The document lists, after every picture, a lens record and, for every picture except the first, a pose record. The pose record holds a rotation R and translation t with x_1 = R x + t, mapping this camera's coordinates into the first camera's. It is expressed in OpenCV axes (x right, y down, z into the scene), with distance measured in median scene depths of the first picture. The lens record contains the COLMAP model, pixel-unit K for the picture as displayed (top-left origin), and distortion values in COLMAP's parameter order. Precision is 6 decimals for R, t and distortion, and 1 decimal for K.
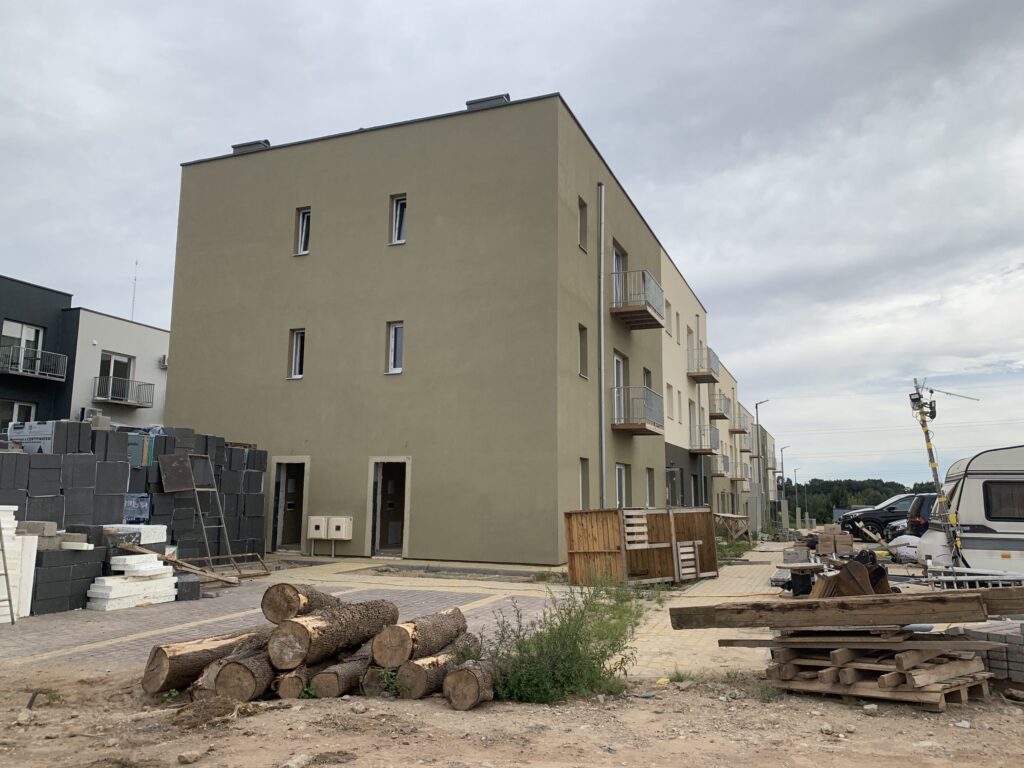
lens RADIAL K [[759.8, 0, 512.0], [0, 759.8, 384.0], [0, 0, 1]] dist [-0.002052, 0.000061]
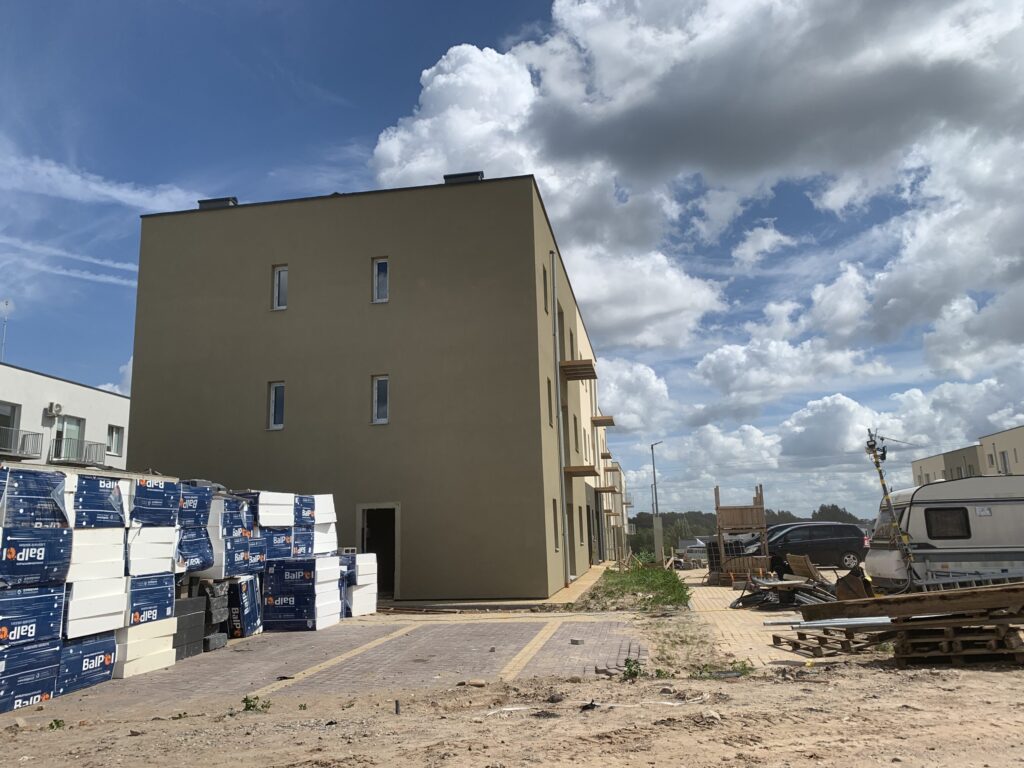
lens RADIAL K [[761.8, 0, 511.3], [0, 761.8, 366.3], [0, 0, 1]] dist [0.005084, -0.007270]
pose [[0.980545, 0.003580, 0.196262, -0.310447], [0.010714, 0.997367, -0.071720, -0.026669], [-0.196002, 0.072427, 0.977925, -0.142074]]
